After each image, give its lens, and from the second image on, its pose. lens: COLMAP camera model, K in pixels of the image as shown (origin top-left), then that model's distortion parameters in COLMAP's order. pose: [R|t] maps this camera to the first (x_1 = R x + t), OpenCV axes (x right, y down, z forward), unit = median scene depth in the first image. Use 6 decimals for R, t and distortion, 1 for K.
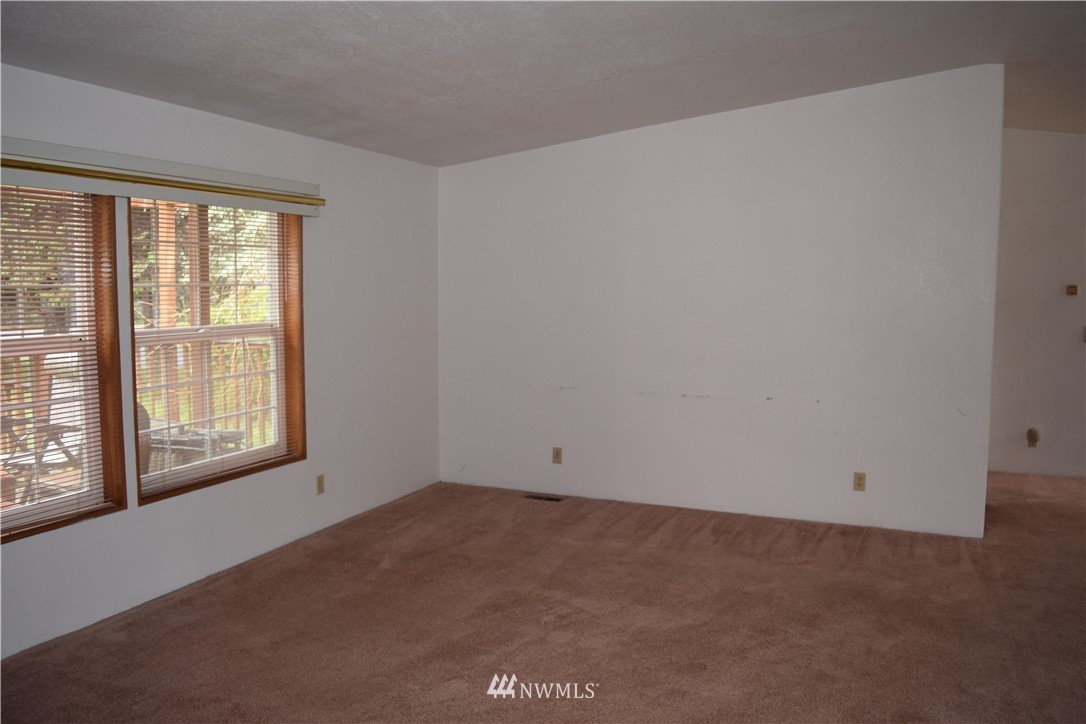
lens RADIAL K [[844.0, 0, 543.0], [0, 844.0, 362.0], [0, 0, 1]] dist [-0.106471, 0.039651]
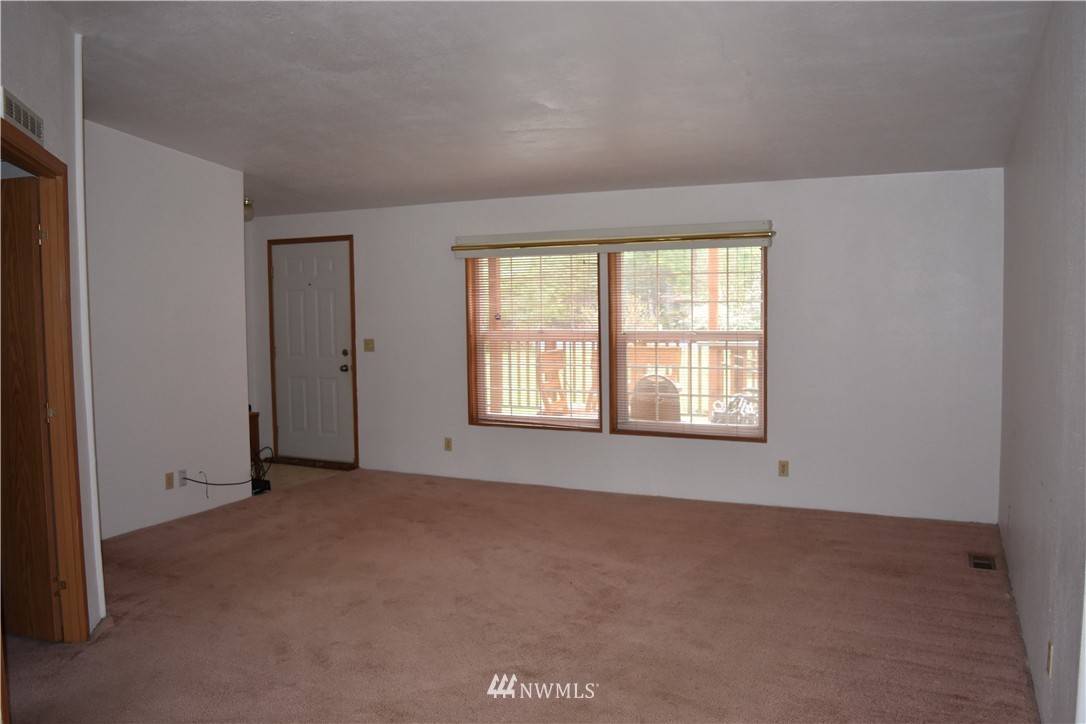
lens RADIAL K [[844.0, 0, 543.0], [0, 844.0, 362.0], [0, 0, 1]] dist [-0.106471, 0.039651]
pose [[-0.045849, 0.061268, -0.997068, 1.186757], [-0.080312, 0.994660, 0.064813, -0.068985], [0.995715, 0.083048, -0.040683, 0.889383]]
